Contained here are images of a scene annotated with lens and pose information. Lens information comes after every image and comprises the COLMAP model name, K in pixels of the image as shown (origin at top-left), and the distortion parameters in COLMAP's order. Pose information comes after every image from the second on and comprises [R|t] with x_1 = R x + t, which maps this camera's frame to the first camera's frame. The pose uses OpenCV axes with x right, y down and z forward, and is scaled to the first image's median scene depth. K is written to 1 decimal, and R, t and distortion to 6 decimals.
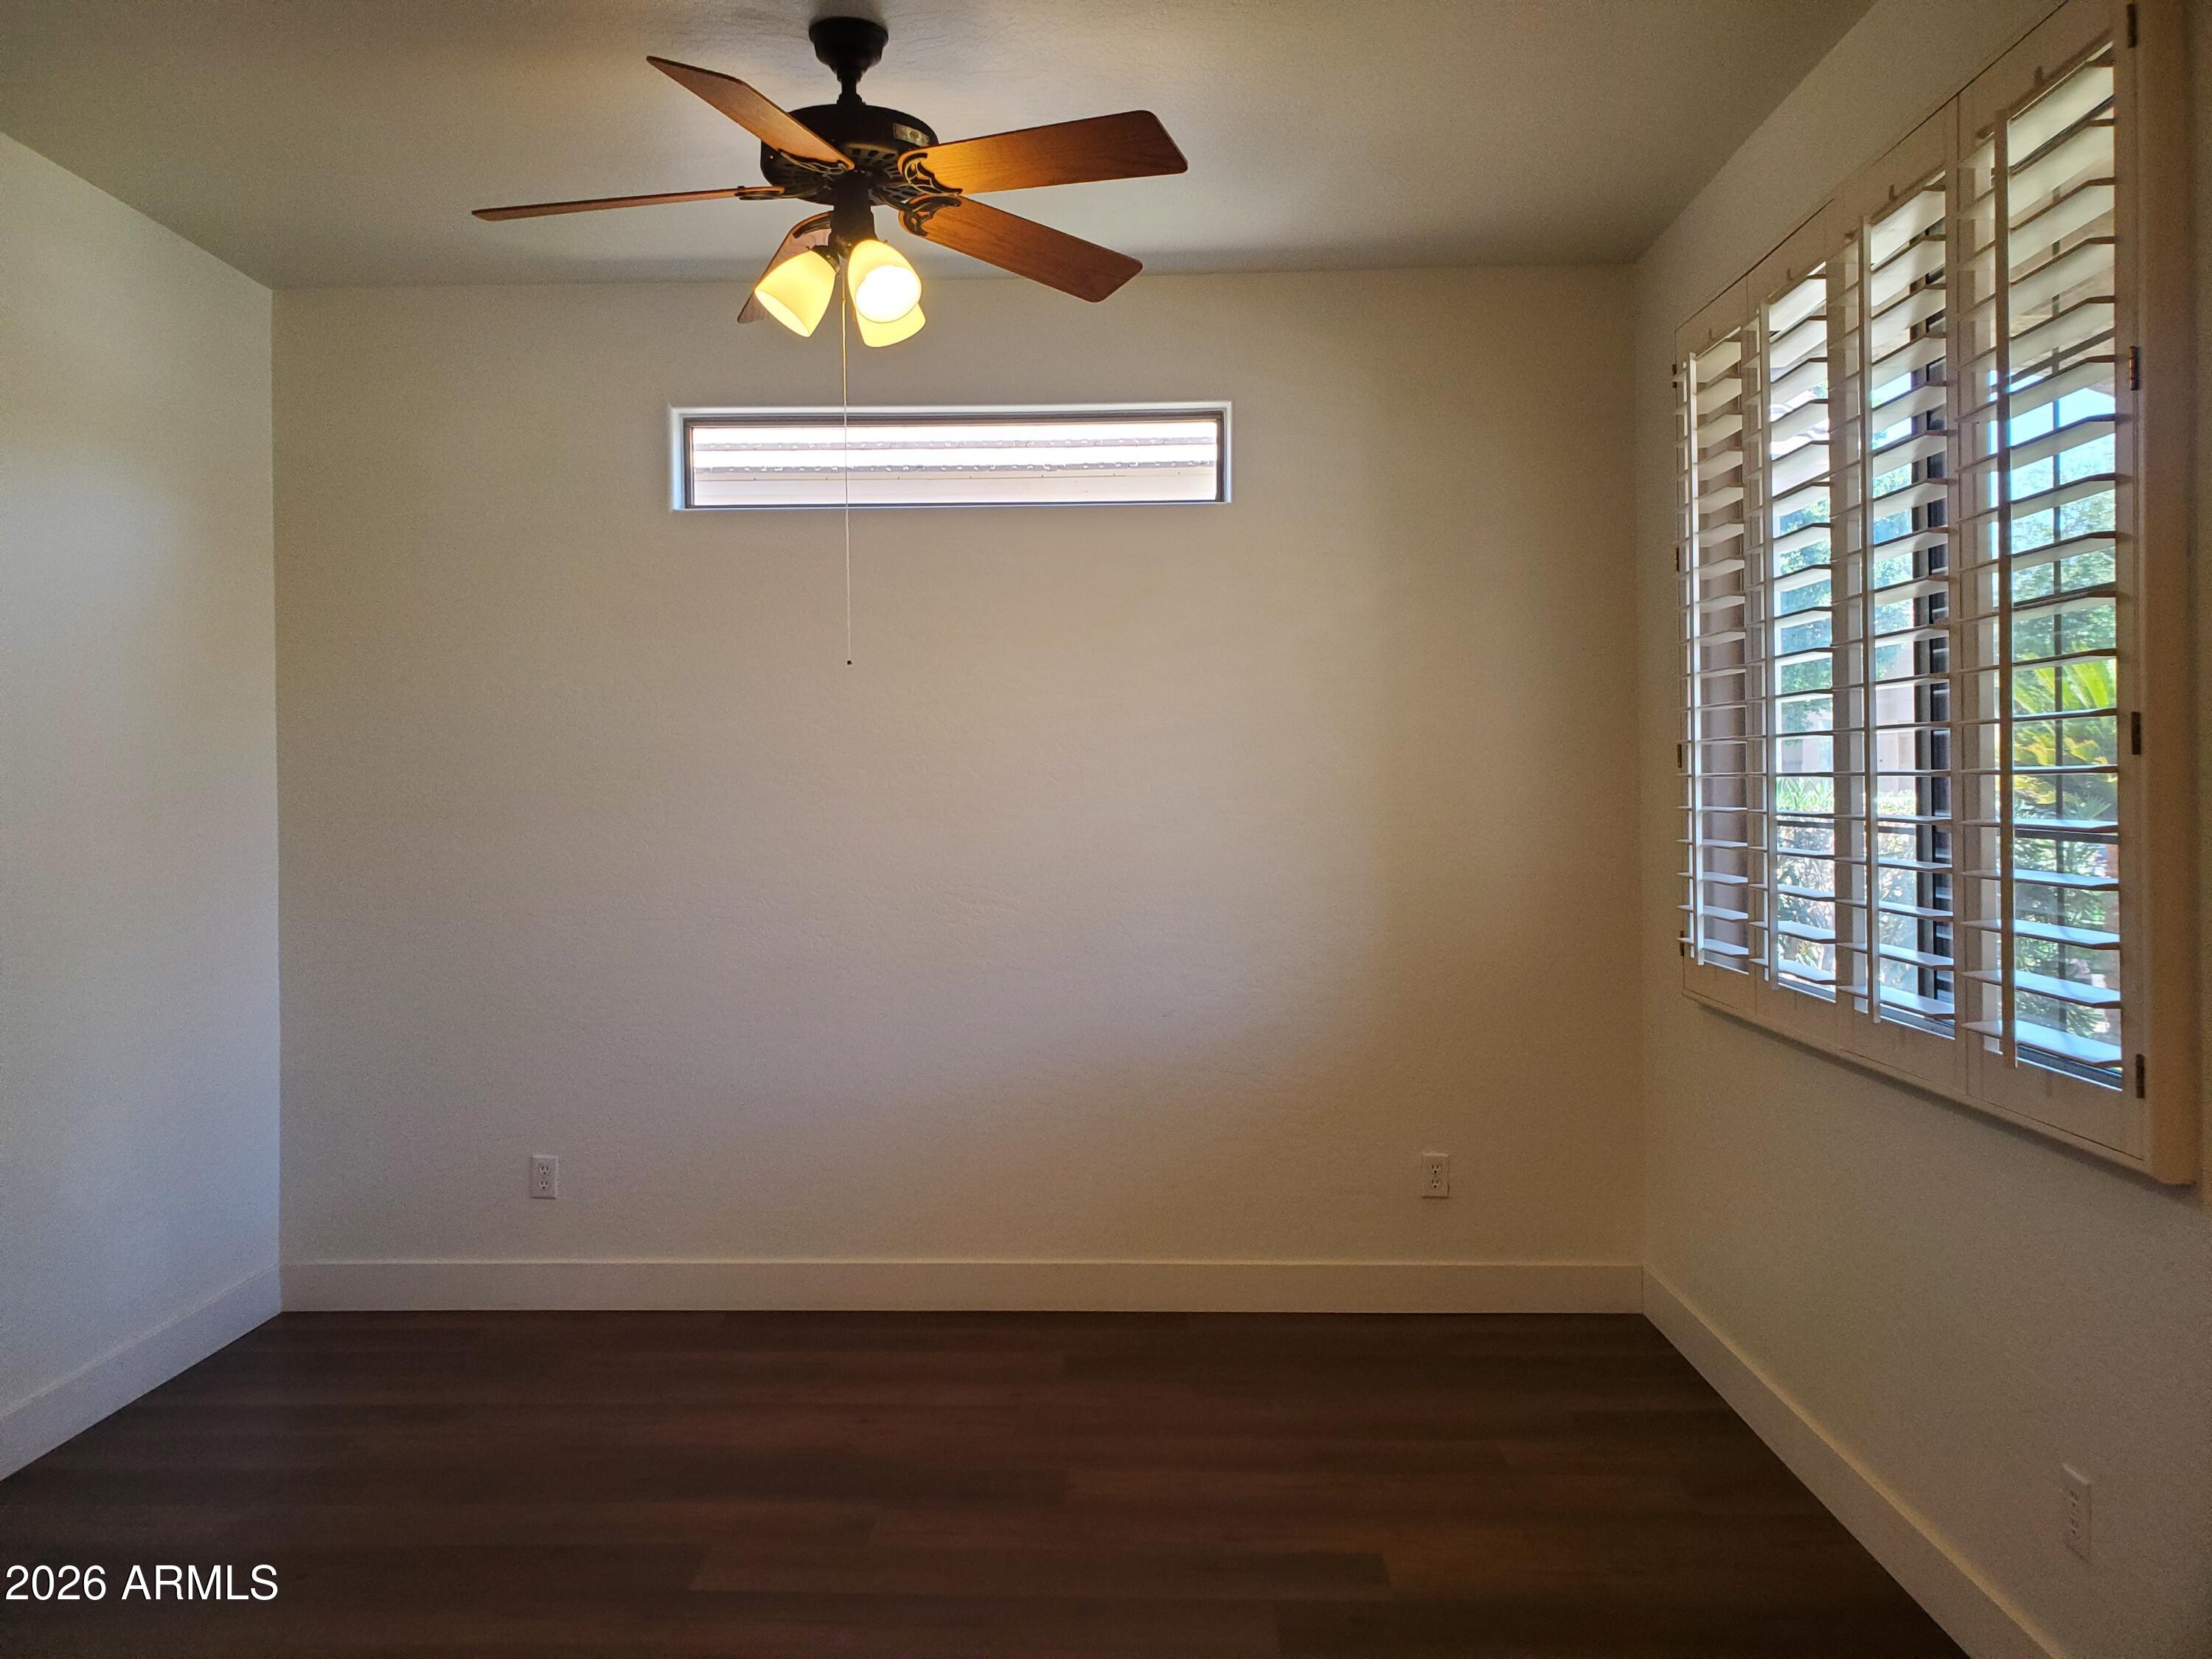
lens RADIAL K [[1737.4, 0, 1099.7], [0, 1737.4, 789.7], [0, 0, 1]] dist [0.062612, -0.093871]
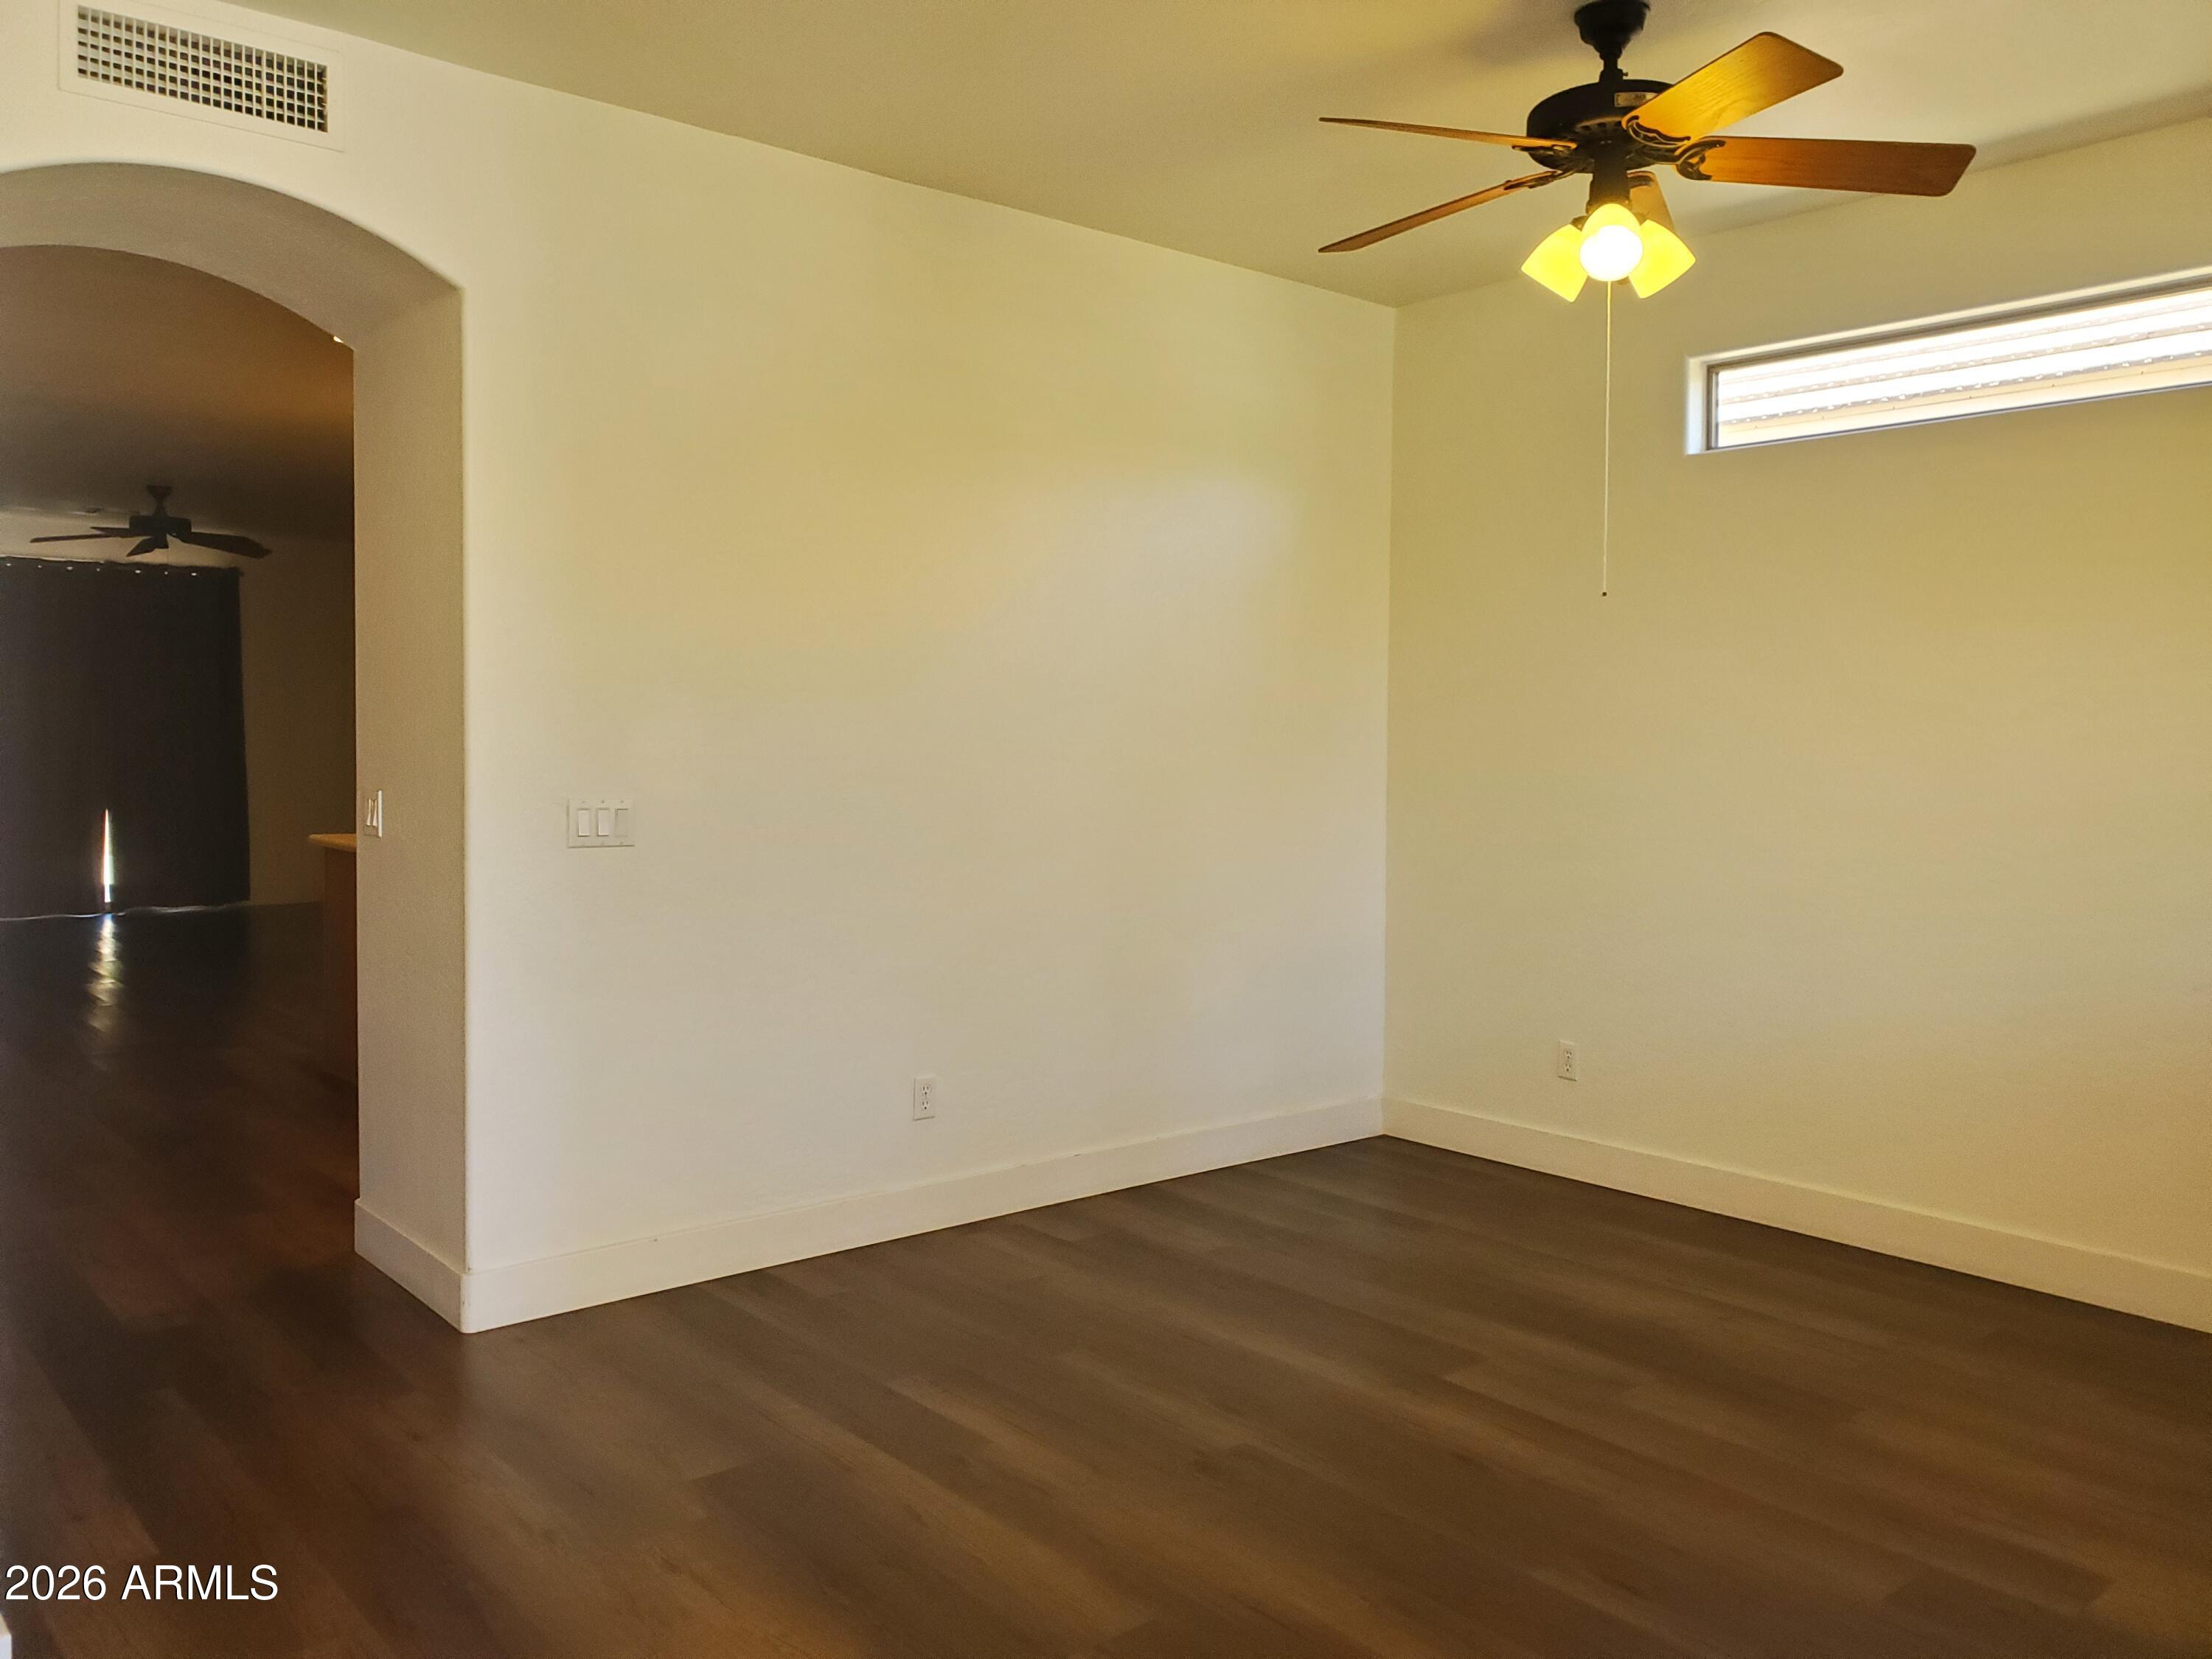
lens RADIAL K [[1737.4, 0, 1099.7], [0, 1737.4, 789.7], [0, 0, 1]] dist [0.062612, -0.093871]
pose [[0.670380, 0.043449, -0.740745, 0.440110], [-0.020425, 0.998986, 0.040111, 0.010991], [0.741737, -0.011760, 0.670588, 0.028848]]
